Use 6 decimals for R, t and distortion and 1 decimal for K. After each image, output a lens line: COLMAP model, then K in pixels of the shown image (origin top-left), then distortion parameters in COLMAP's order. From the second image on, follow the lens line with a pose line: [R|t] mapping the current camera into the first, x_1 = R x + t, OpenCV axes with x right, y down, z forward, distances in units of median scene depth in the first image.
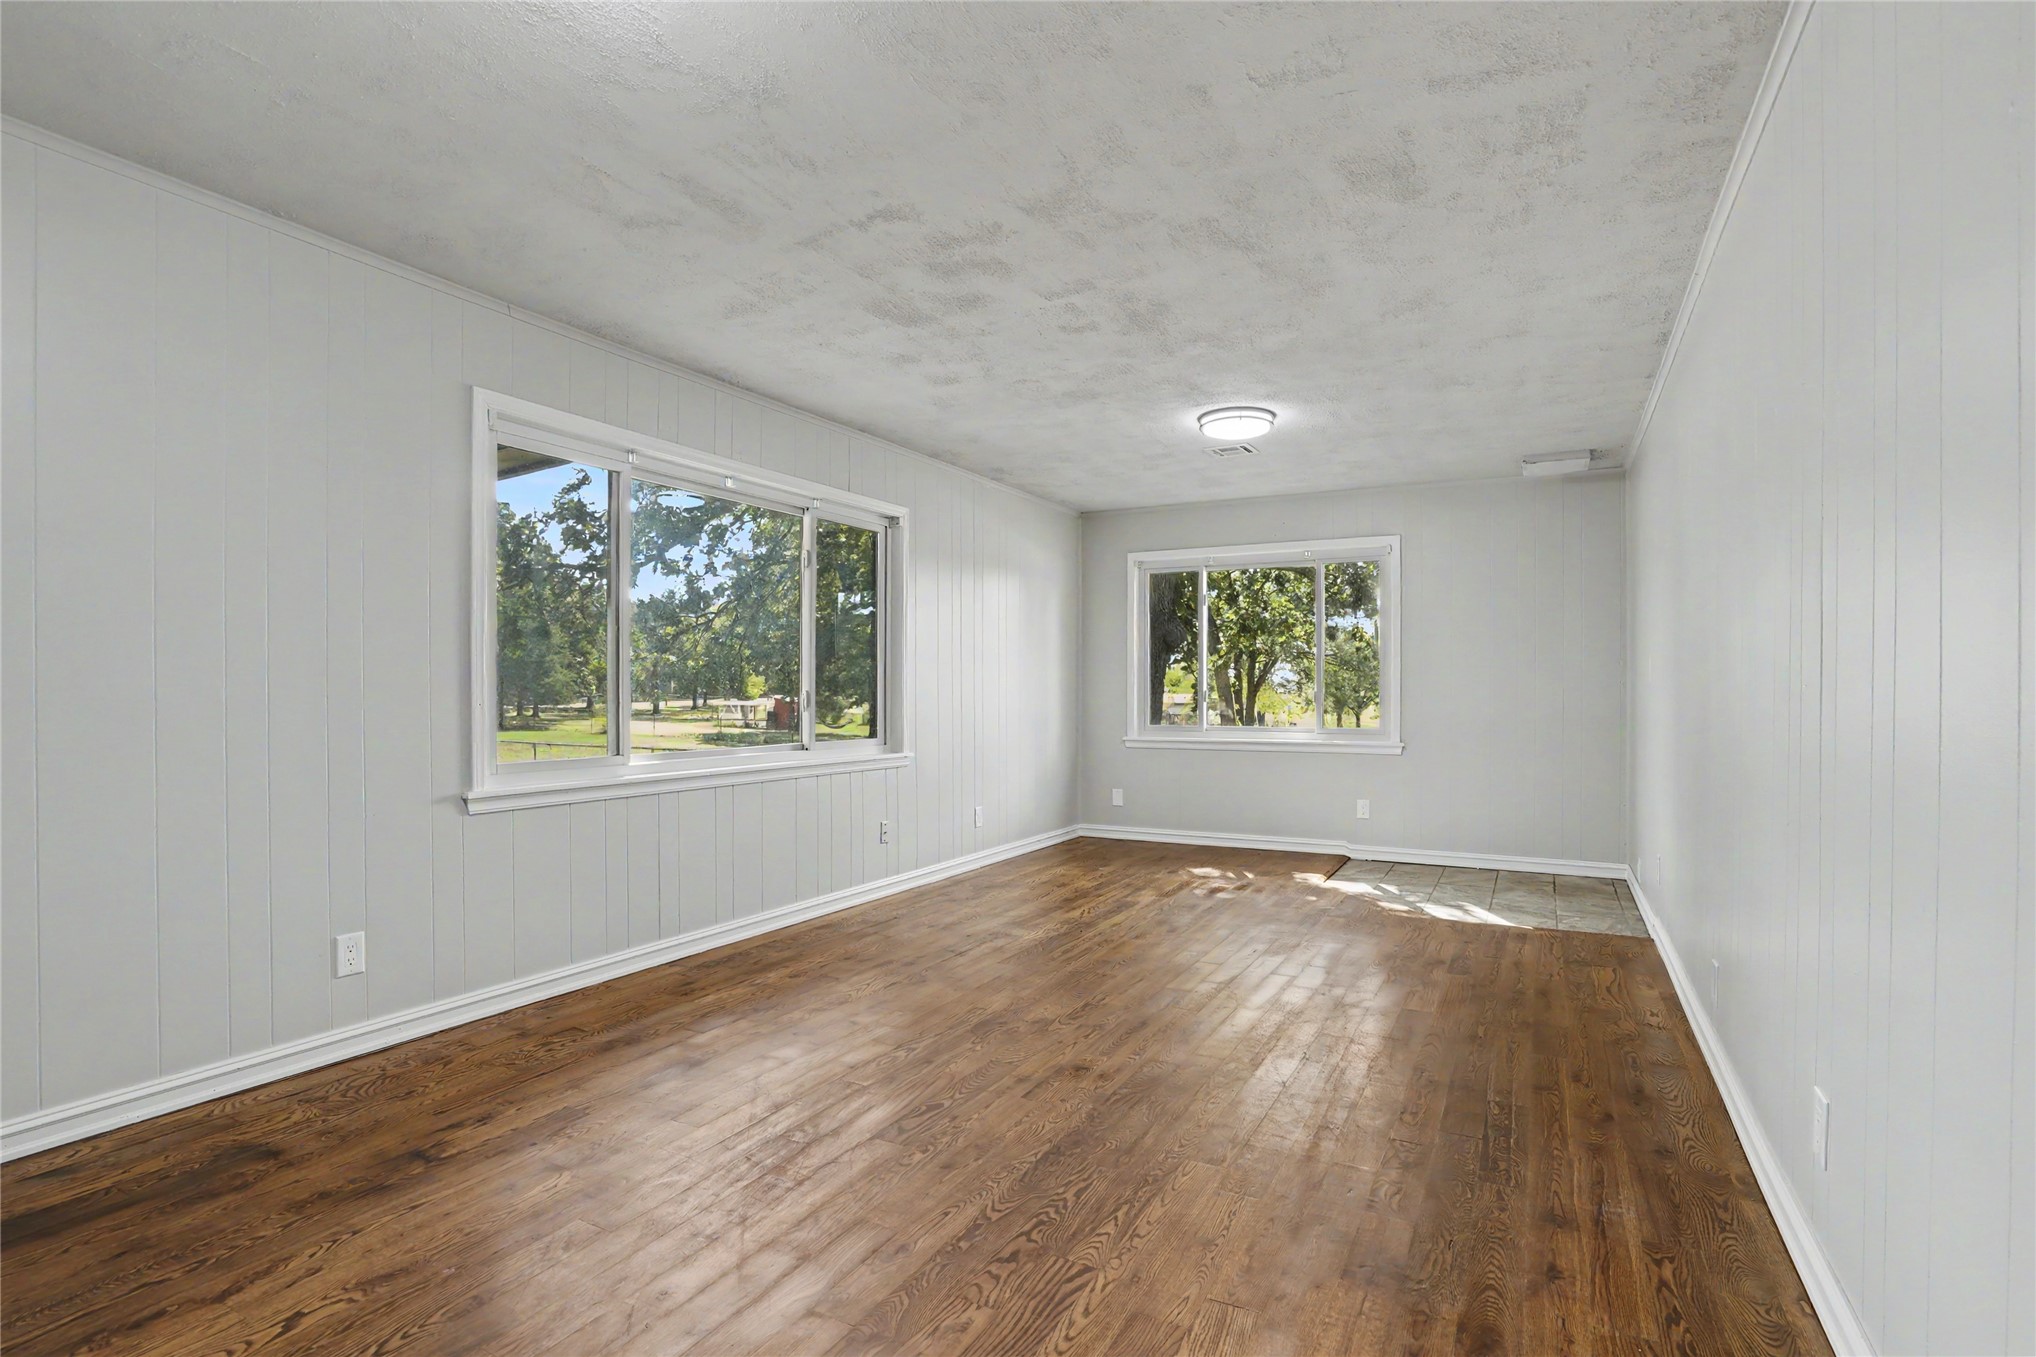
lens RADIAL K [[972.1, 0, 1067.5], [0, 972.1, 690.8], [0, 0, 1]] dist [-0.043424, 0.013957]
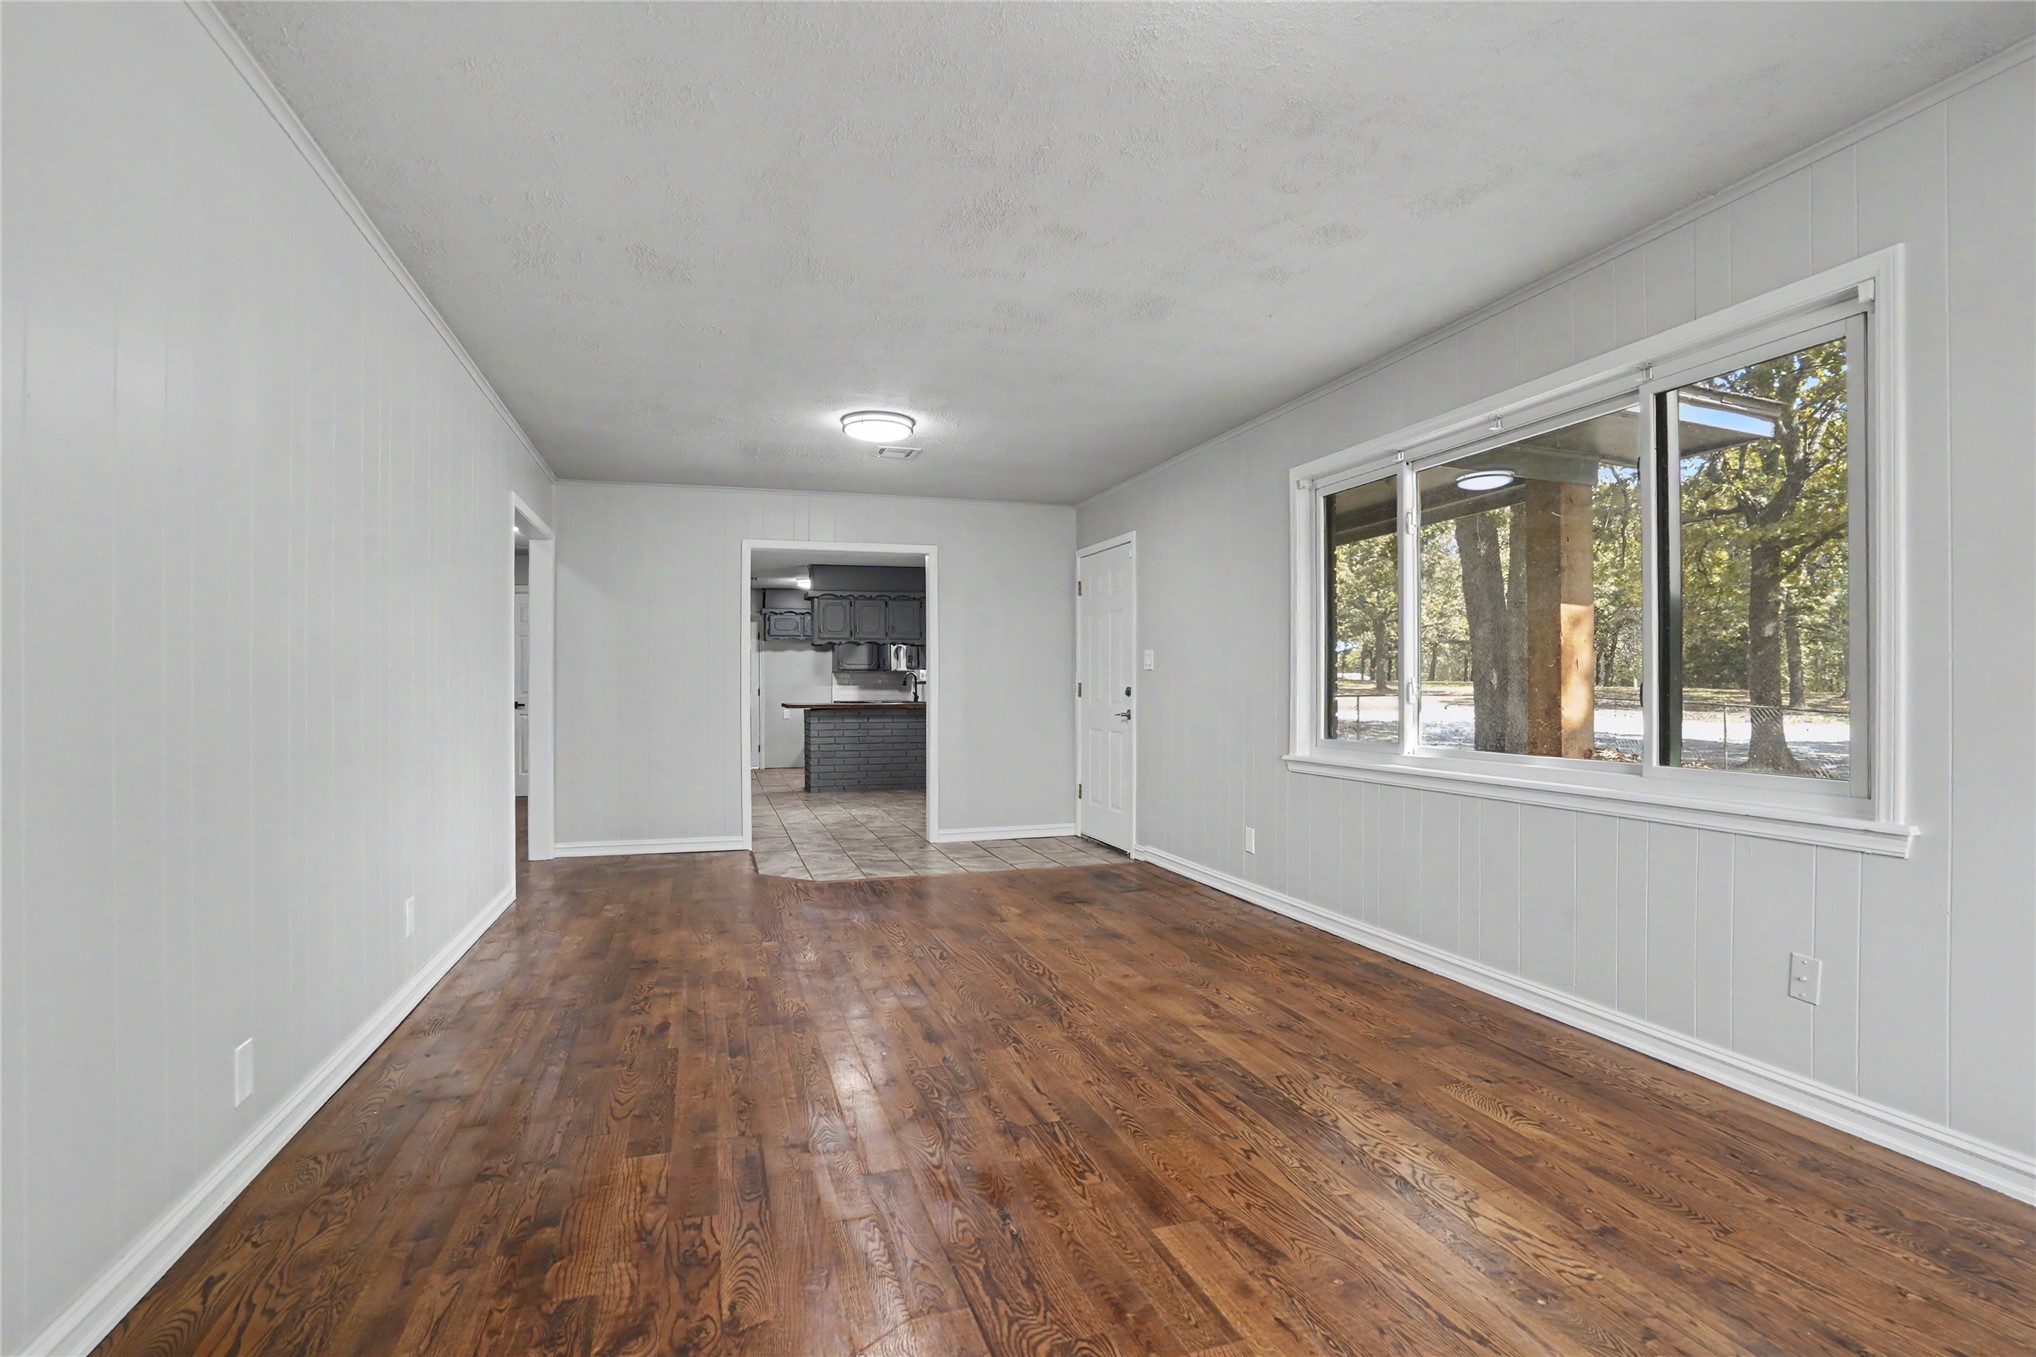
lens RADIAL K [[972.1, 0, 996.4], [0, 972.1, 692.3], [0, 0, 1]] dist [-0.043424, 0.013957]
pose [[-0.727611, 0.000342, -0.685990, 0.557775], [-0.000583, 0.999999, 0.001116, 0.008082], [0.685990, 0.001212, -0.727610, 1.431205]]
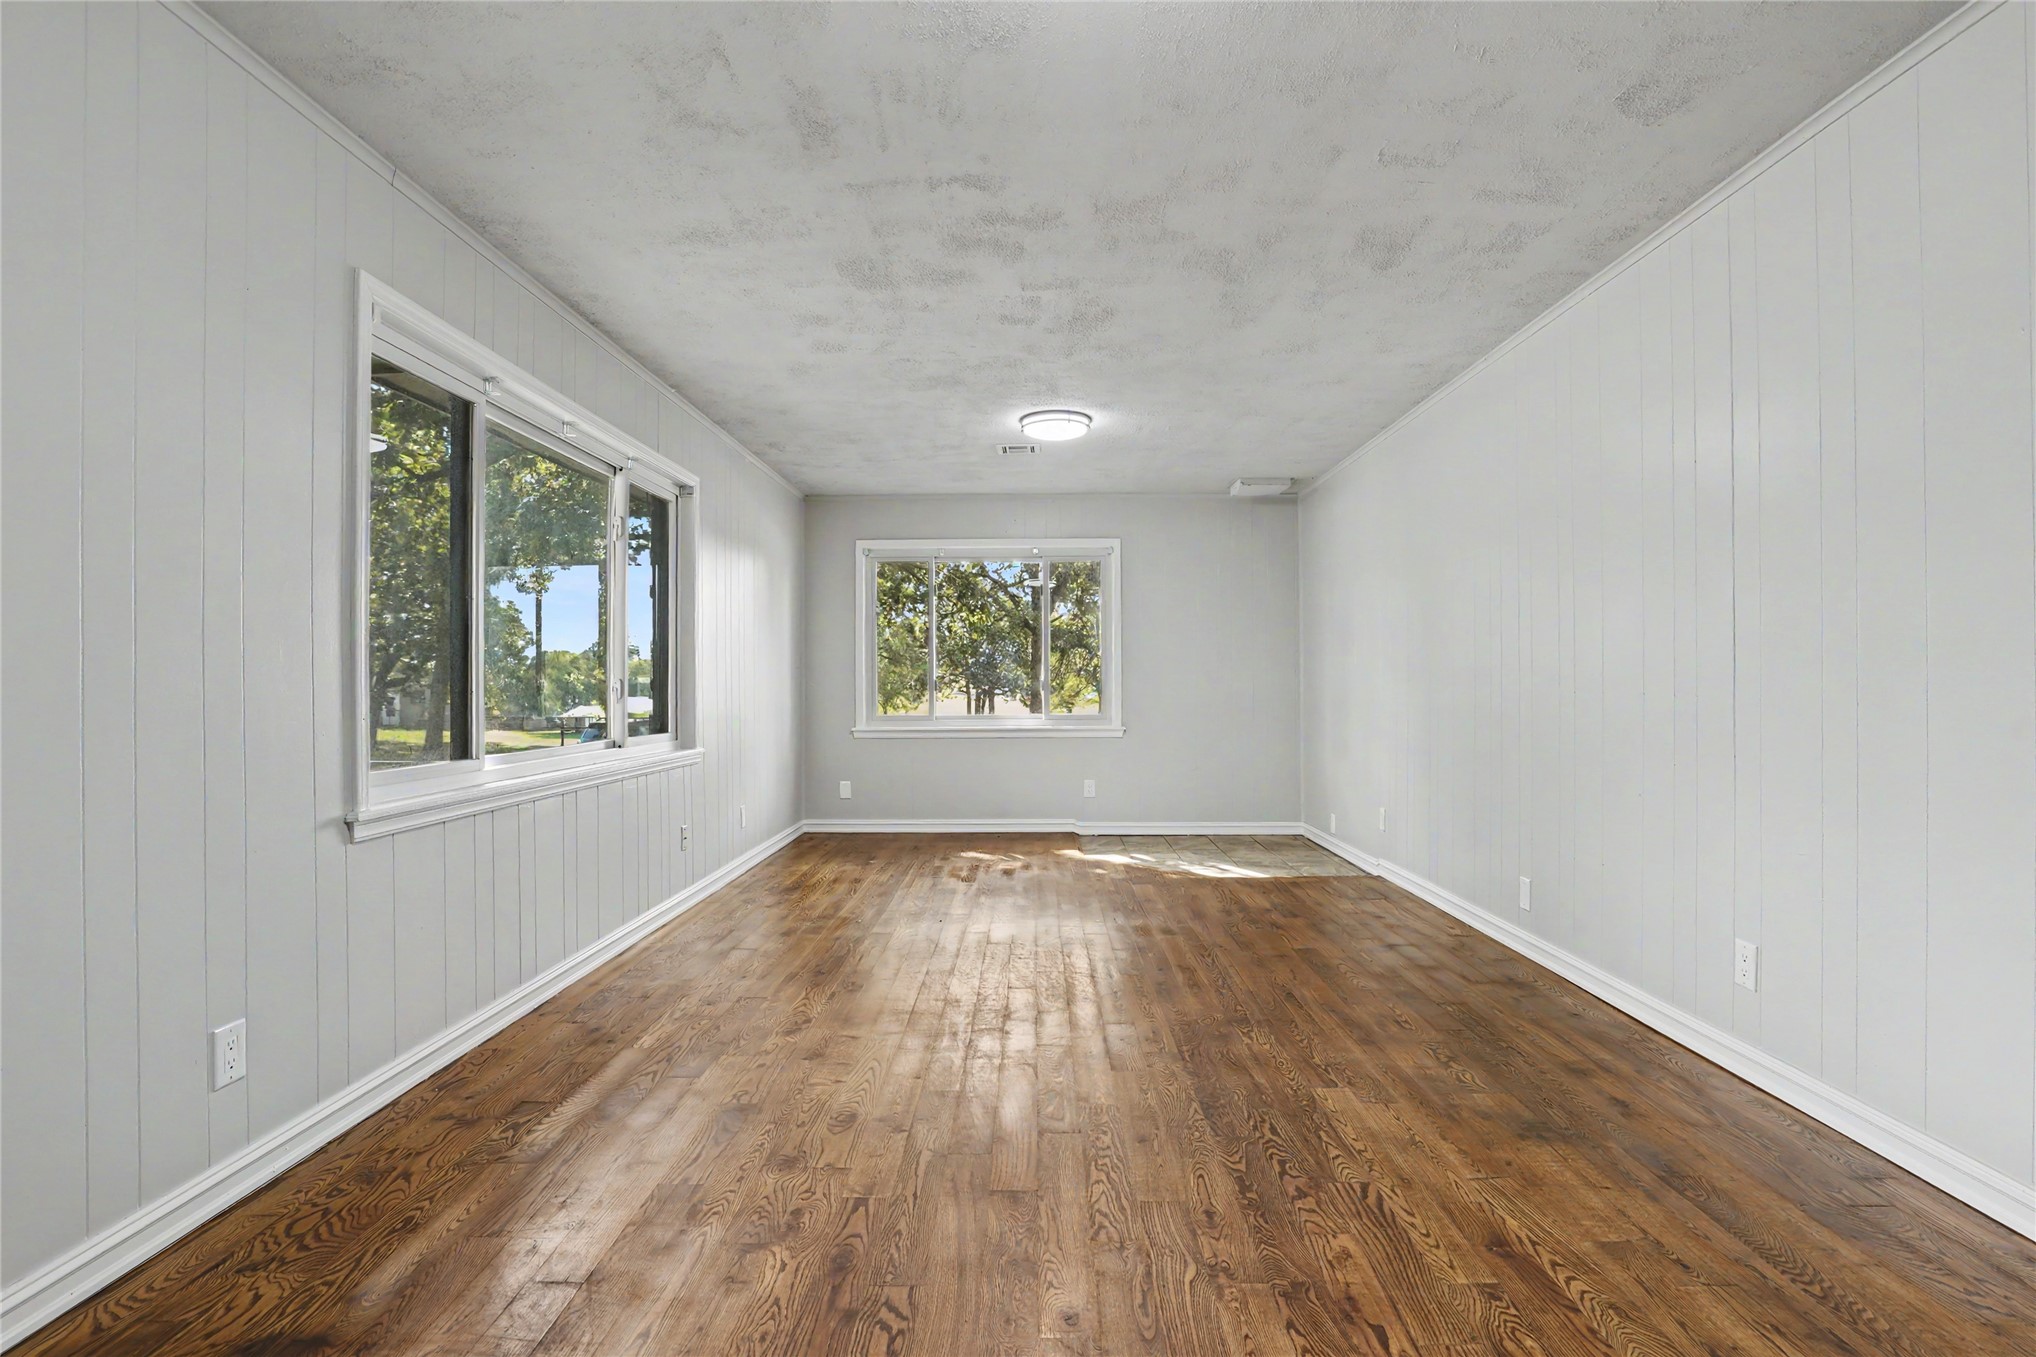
lens RADIAL K [[972.1, 0, 1047.8], [0, 972.1, 670.9], [0, 0, 1]] dist [-0.043424, 0.013957]
pose [[0.889604, 0.001174, 0.456730, -0.393628], [0.005073, 0.999910, -0.012451, 0.006719], [-0.456704, 0.013393, 0.889518, 0.078503]]
